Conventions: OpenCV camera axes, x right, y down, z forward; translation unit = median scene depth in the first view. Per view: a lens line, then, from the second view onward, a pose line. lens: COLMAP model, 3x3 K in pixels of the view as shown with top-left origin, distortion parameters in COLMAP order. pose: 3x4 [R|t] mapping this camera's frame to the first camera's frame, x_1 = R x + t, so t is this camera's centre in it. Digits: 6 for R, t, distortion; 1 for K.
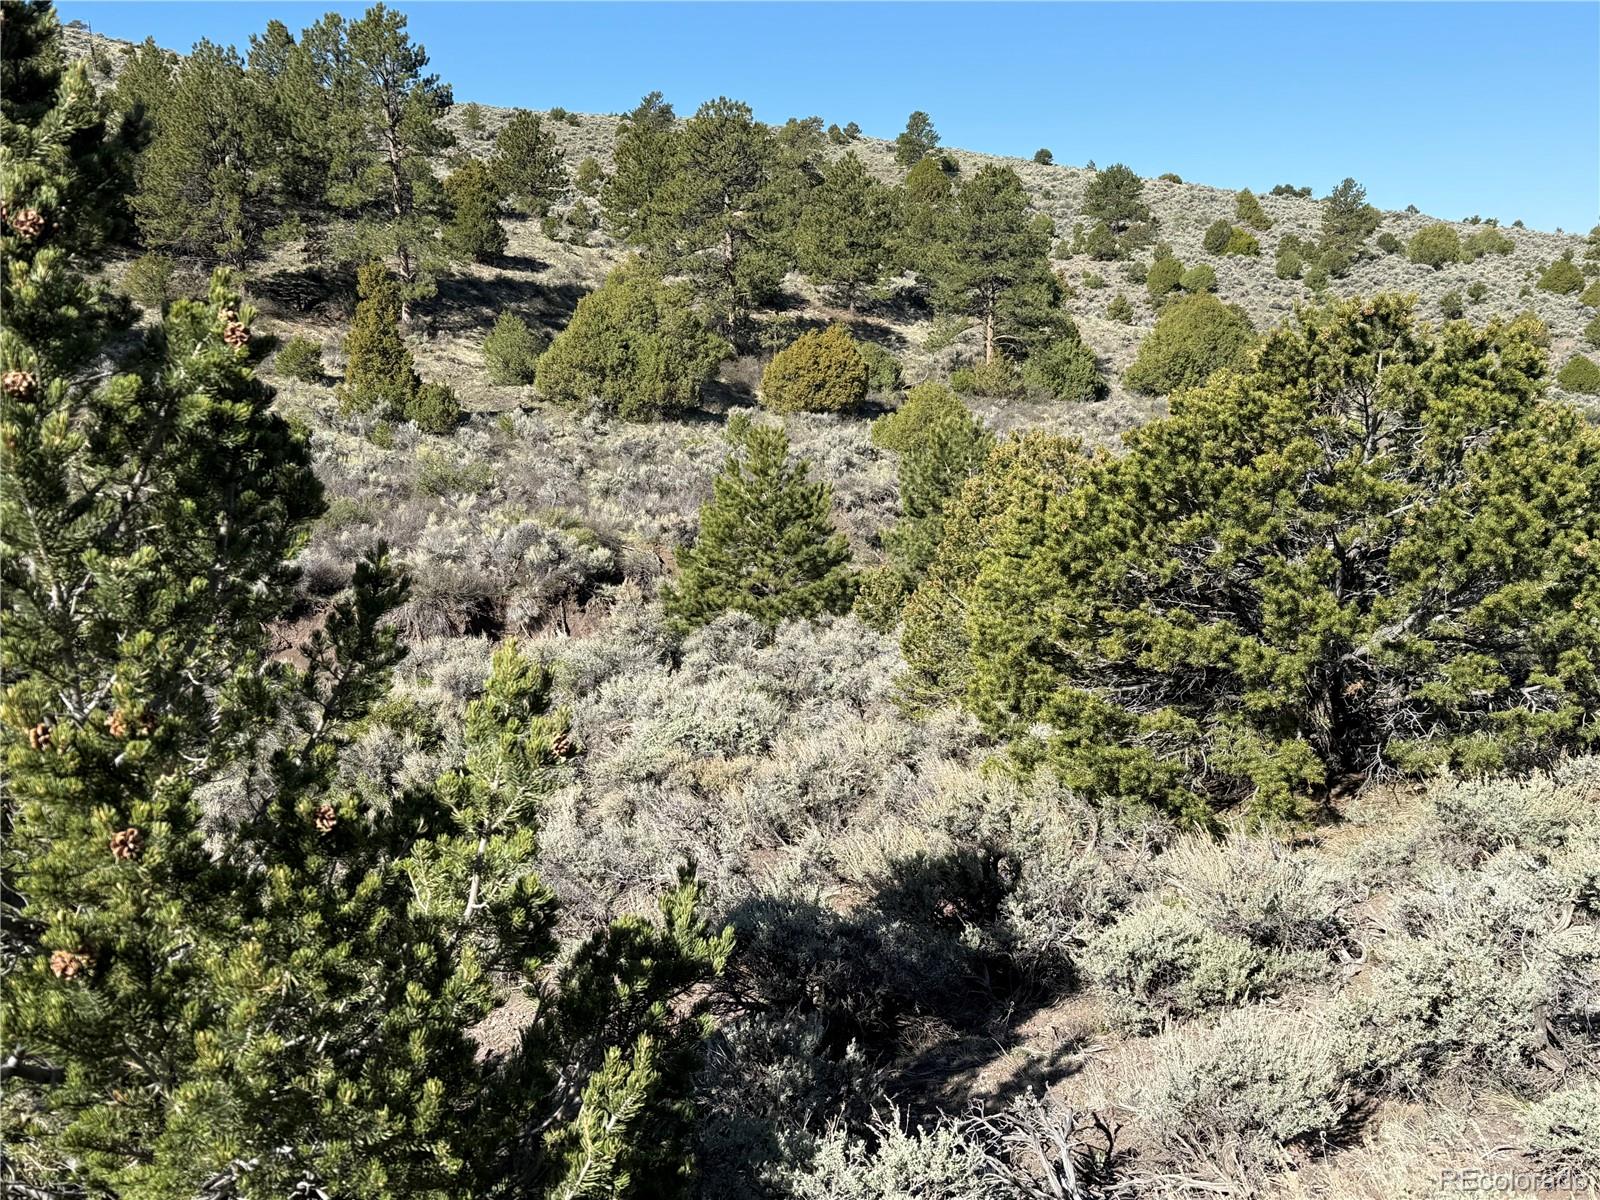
lens RADIAL K [[1631.5, 0, 800.2], [0, 1631.5, 600.0], [0, 0, 1]] dist [-0.003511, 0.000000]
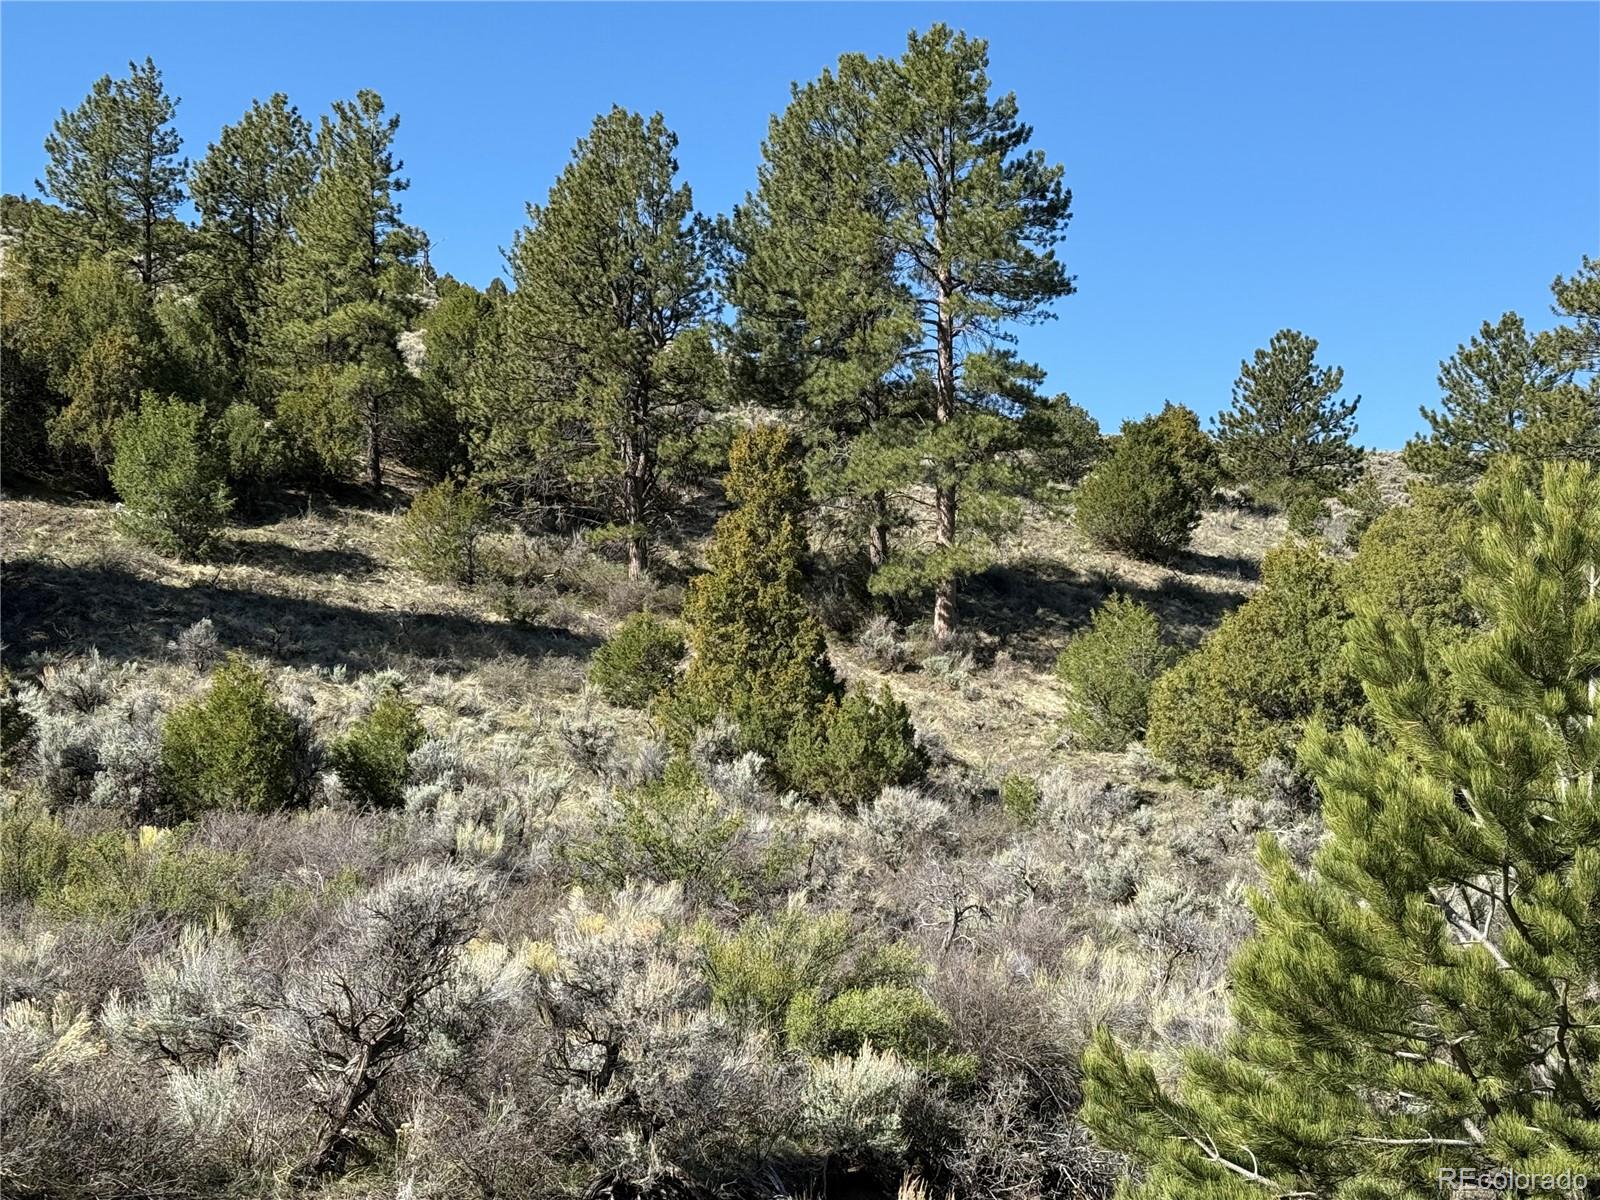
lens RADIAL K [[2487.4, 0, 801.0], [0, 2487.4, 600.2], [0, 0, 1]] dist [0.031948, 0.000000]
pose [[0.920070, 0.002464, -0.391745, 0.006977], [-0.104874, 0.965031, -0.240241, -0.001826], [0.377455, 0.262122, 0.888155, 0.337996]]
